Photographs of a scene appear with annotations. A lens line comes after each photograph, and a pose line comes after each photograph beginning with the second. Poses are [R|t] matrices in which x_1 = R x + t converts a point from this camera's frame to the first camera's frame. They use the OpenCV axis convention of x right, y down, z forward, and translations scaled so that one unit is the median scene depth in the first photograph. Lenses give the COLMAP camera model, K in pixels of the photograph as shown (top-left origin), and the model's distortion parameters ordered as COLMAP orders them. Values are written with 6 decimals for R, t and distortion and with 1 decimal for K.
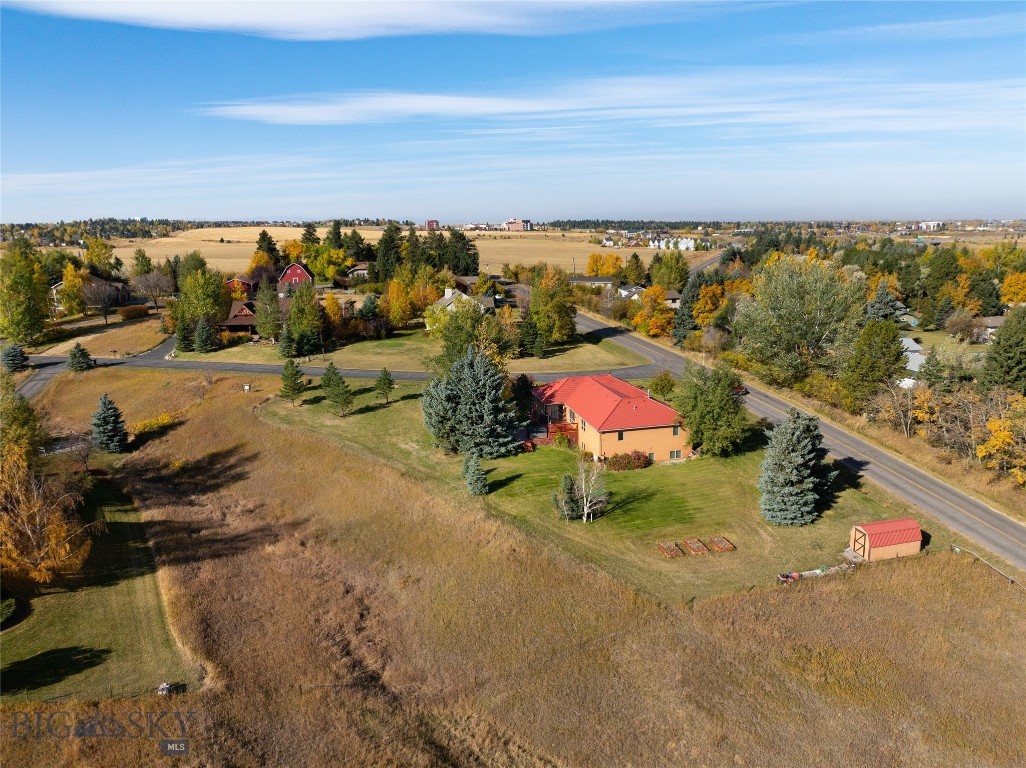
lens RADIAL K [[732.4, 0, 515.8], [0, 732.4, 382.8], [0, 0, 1]] dist [-0.059946, 0.028951]
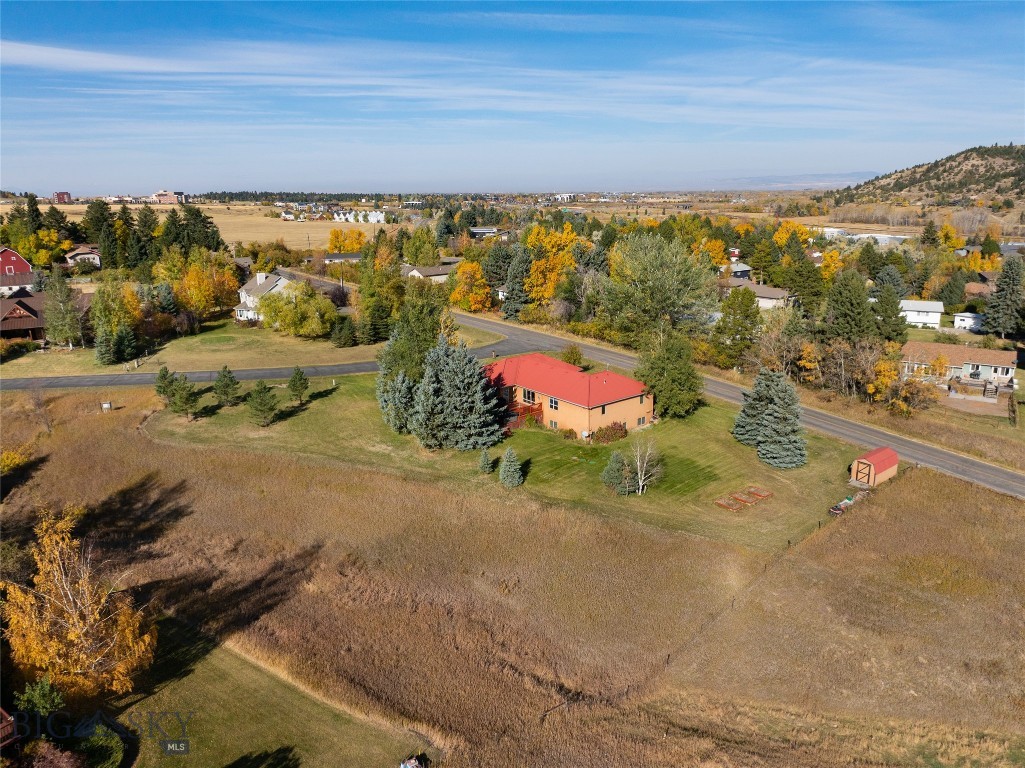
lens RADIAL K [[722.6, 0, 515.2], [0, 722.6, 378.5], [0, 0, 1]] dist [-0.053285, 0.020548]
pose [[0.899630, -0.098765, 0.425338, -0.393953], [0.084073, 0.995037, 0.053230, -0.037376], [-0.428484, -0.012128, 0.903468, 0.108225]]
